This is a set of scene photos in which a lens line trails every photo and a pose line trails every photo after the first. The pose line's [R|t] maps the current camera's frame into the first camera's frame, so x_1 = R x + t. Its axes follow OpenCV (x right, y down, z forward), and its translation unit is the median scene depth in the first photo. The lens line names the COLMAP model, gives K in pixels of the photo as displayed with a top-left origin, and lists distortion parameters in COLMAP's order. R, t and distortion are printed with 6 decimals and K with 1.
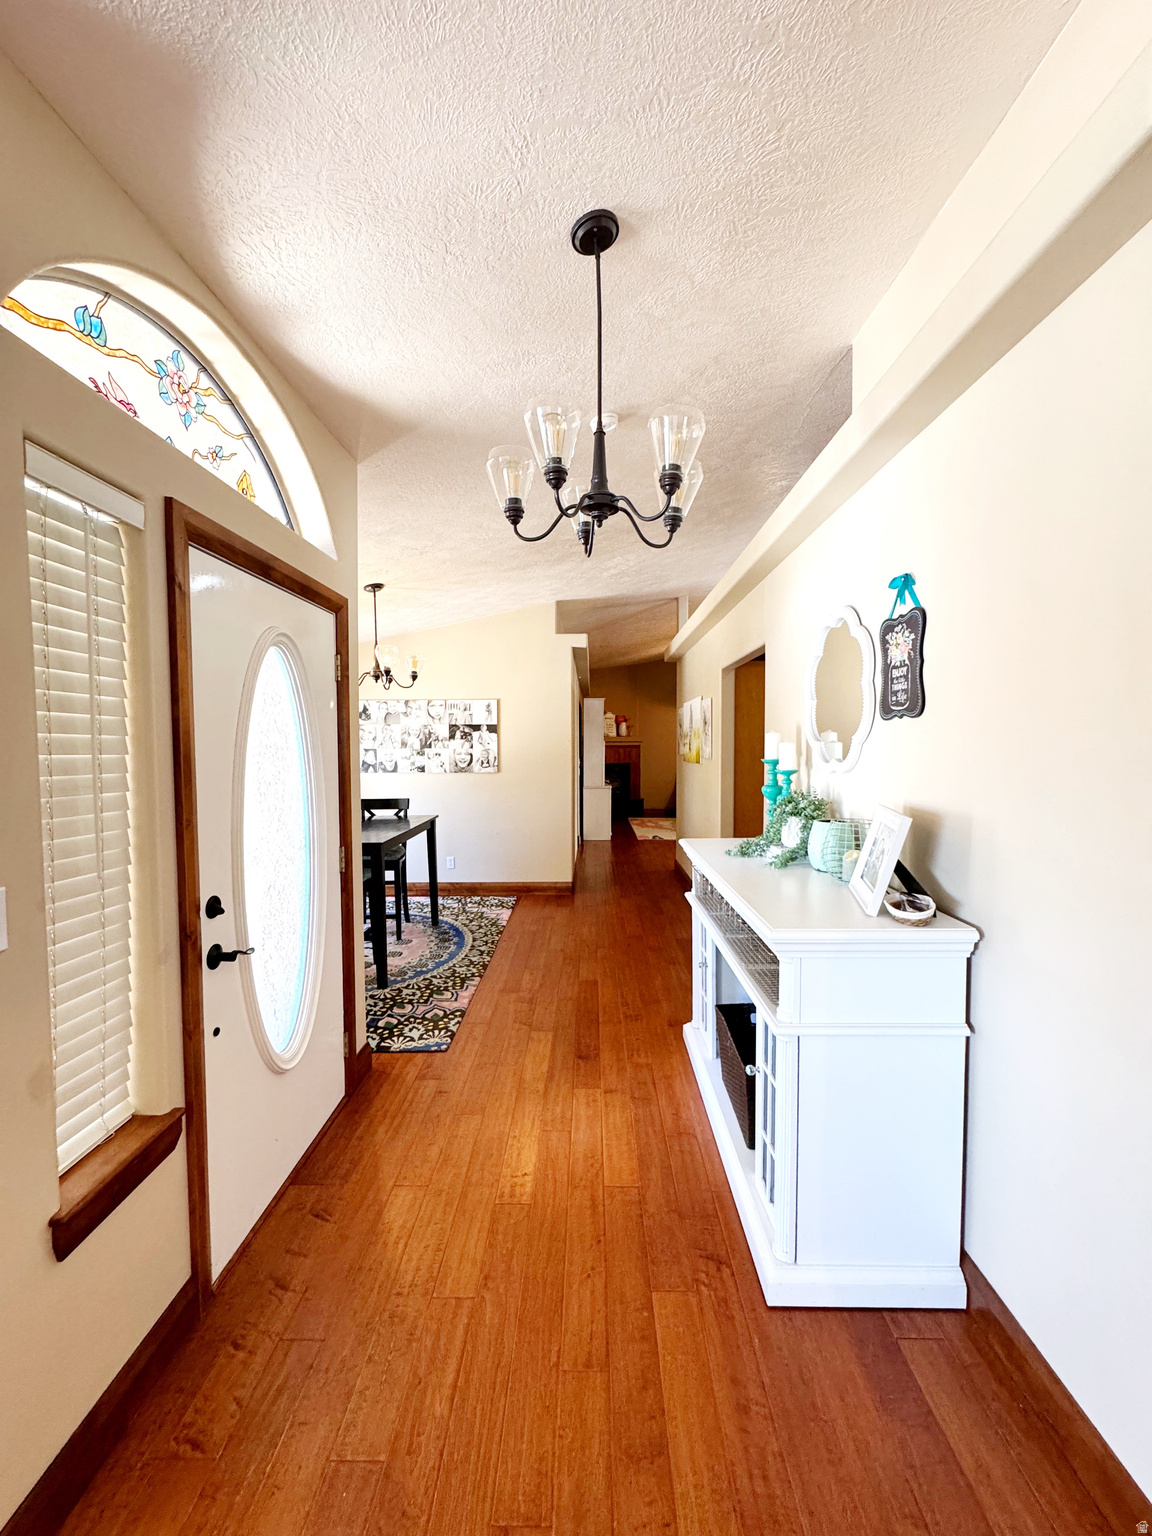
lens RADIAL K [[611.5, 0, 577.1], [0, 611.5, 771.3], [0, 0, 1]] dist [-0.002434, 0.000645]
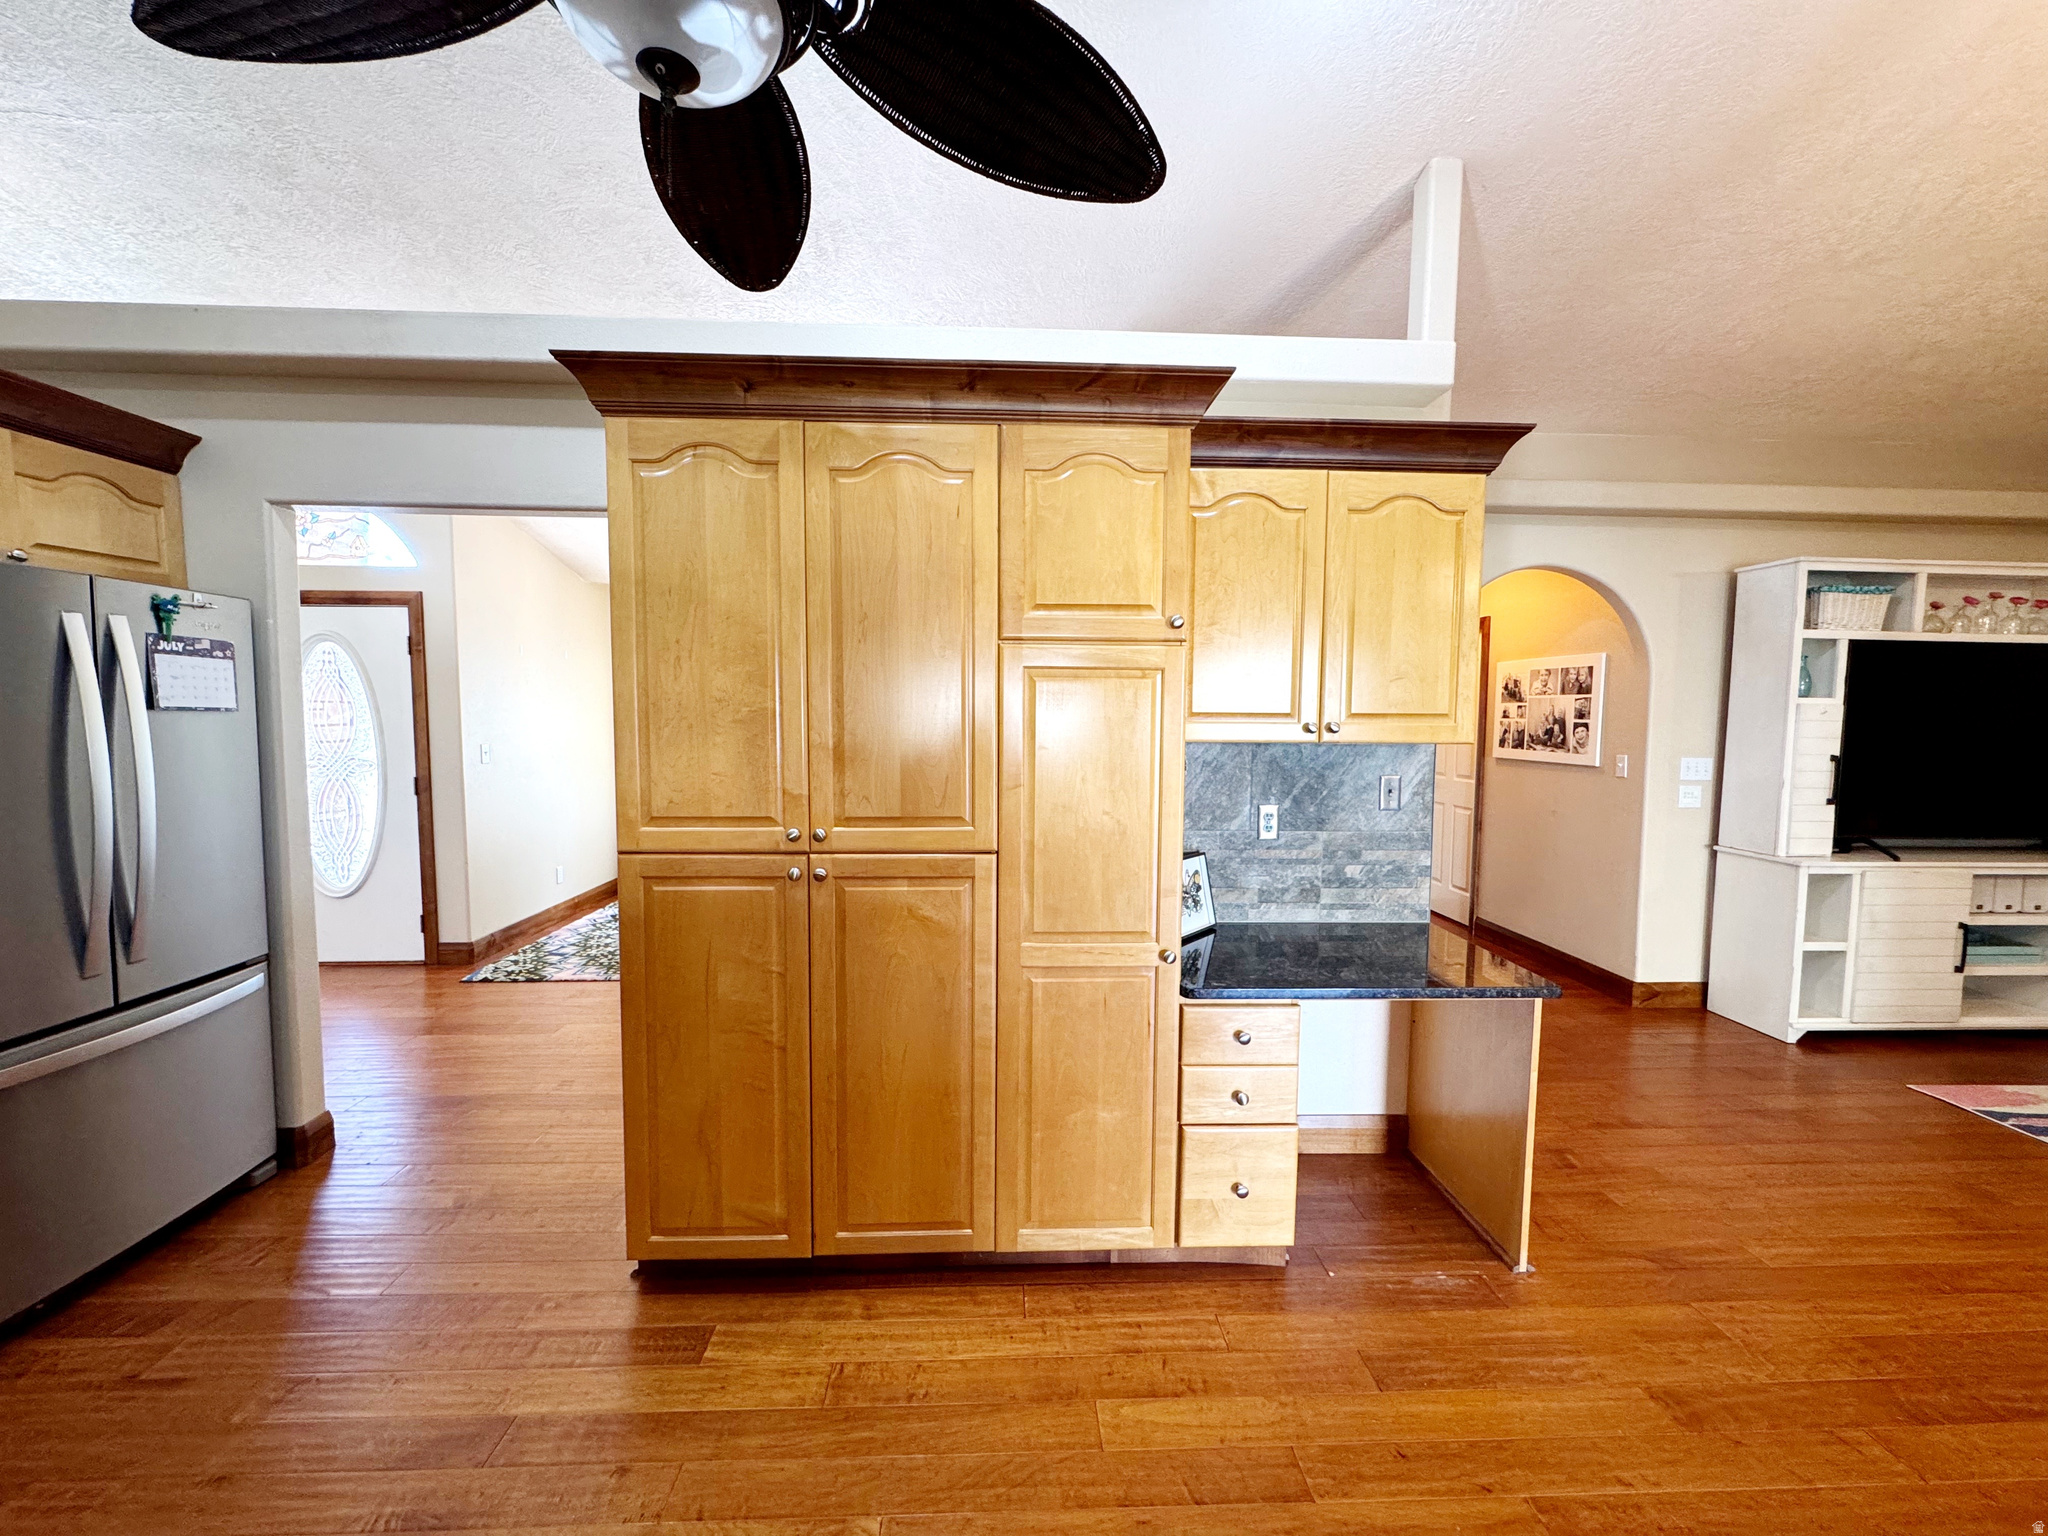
lens RADIAL K [[815.4, 0, 1027.4], [0, 815.4, 765.6], [0, 0, 1]] dist [-0.002434, 0.000645]
pose [[0.067980, 0.066561, -0.995464, 0.788644], [-0.054178, 0.996546, 0.062934, -0.046538], [0.996215, 0.049654, 0.071351, 1.162528]]
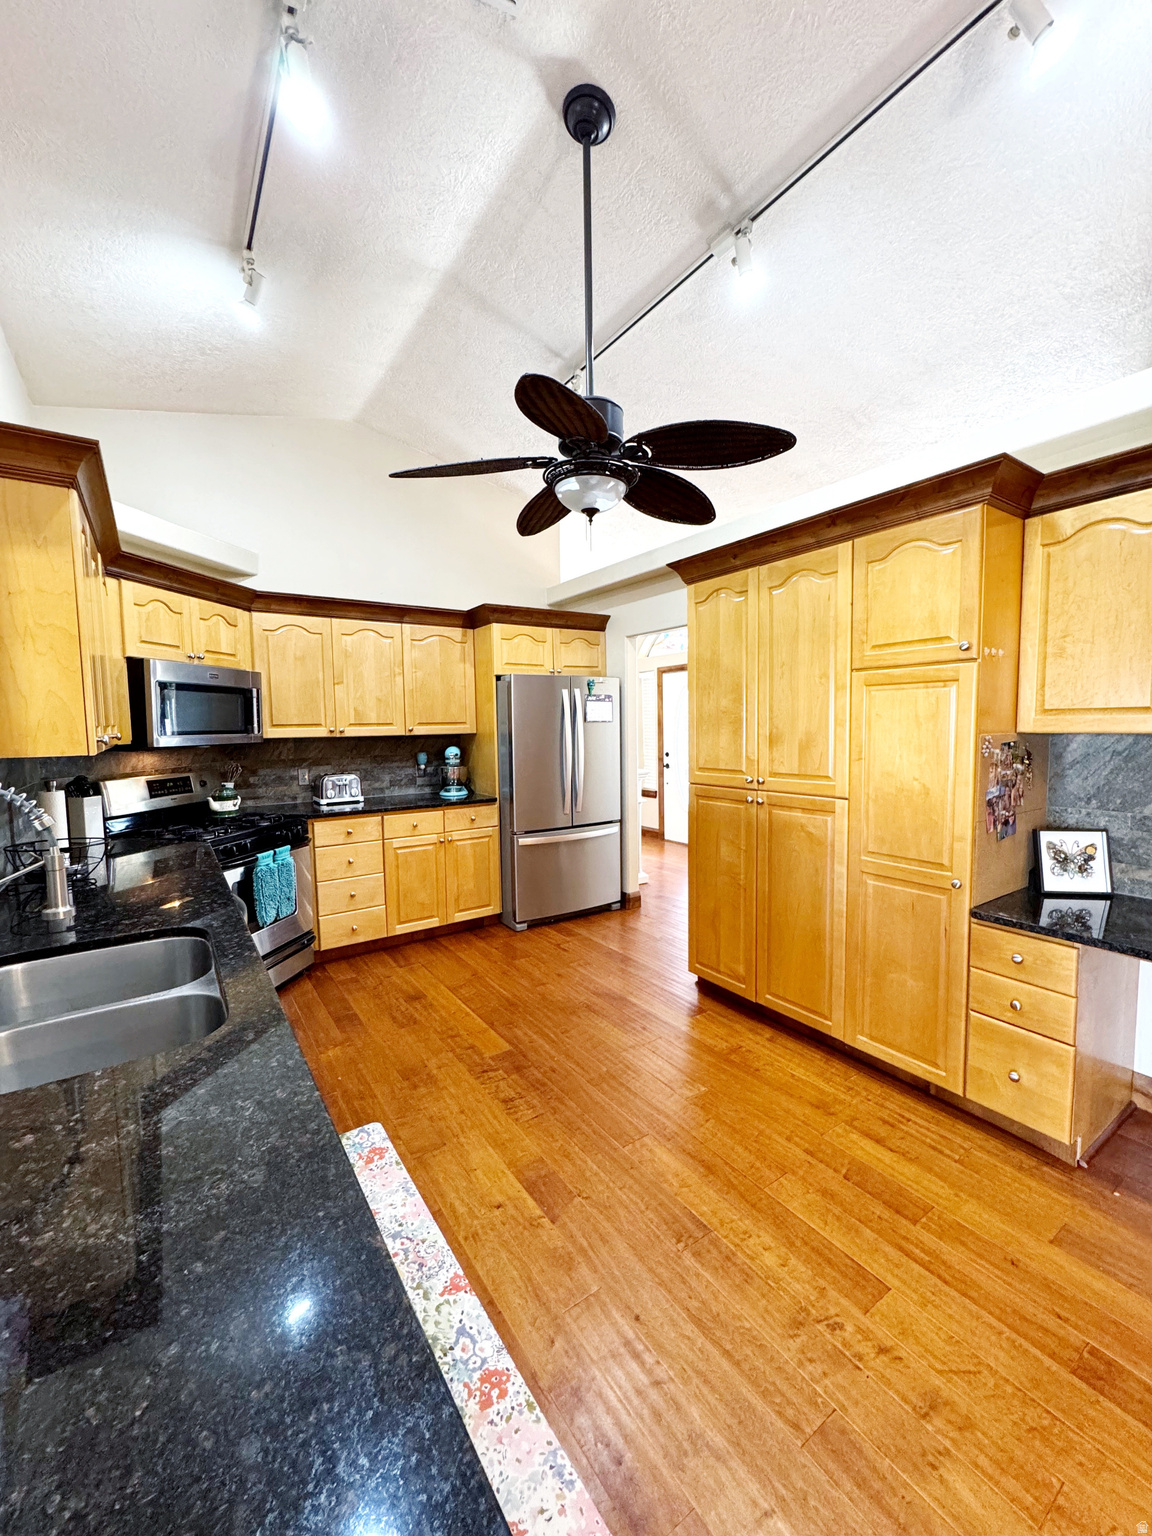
lens RADIAL K [[611.5, 0, 577.7], [0, 611.5, 769.5], [0, 0, 1]] dist [-0.002434, 0.000645]
pose [[-0.813759, 0.057553, -0.578346, 0.857446], [-0.010634, 0.993444, 0.113822, -0.056063], [0.581105, 0.098774, -0.807812, 1.455707]]
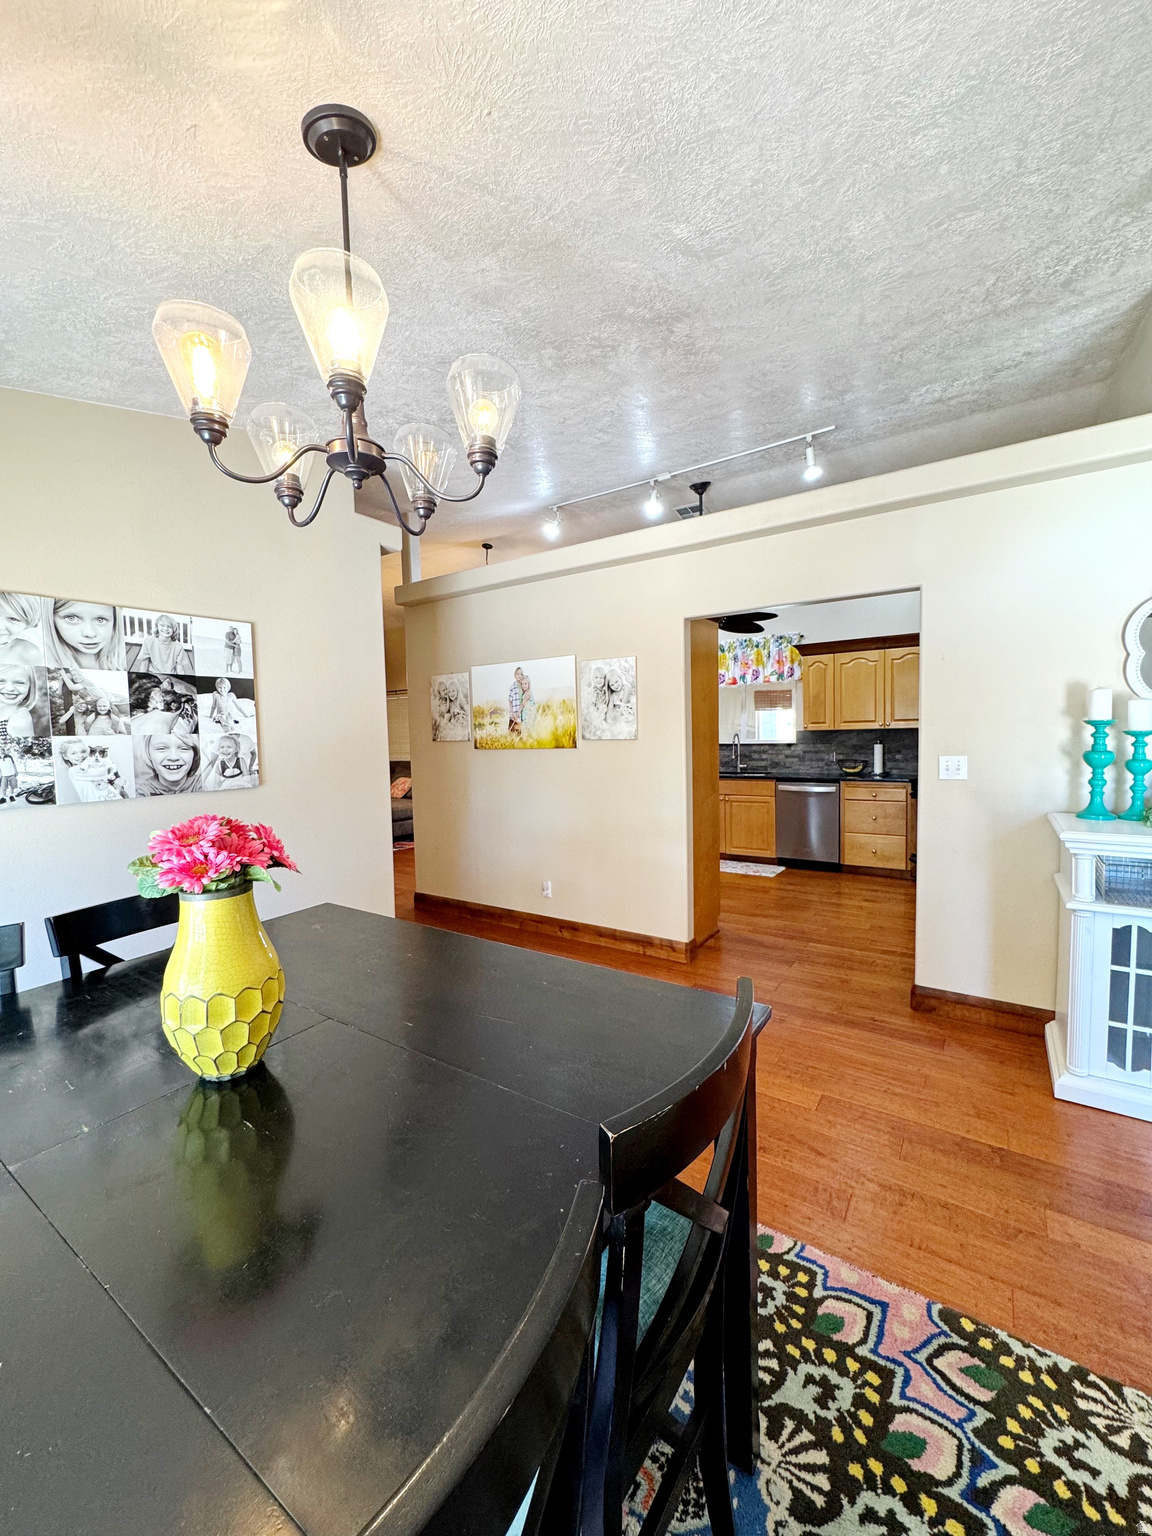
lens RADIAL K [[611.5, 0, 577.4], [0, 611.5, 769.5], [0, 0, 1]] dist [-0.002434, 0.000645]
pose [[0.541865, -0.065132, 0.837938, -0.467756], [0.061531, 0.997392, 0.037736, -0.015596], [-0.838210, 0.031112, 0.544459, 0.683369]]
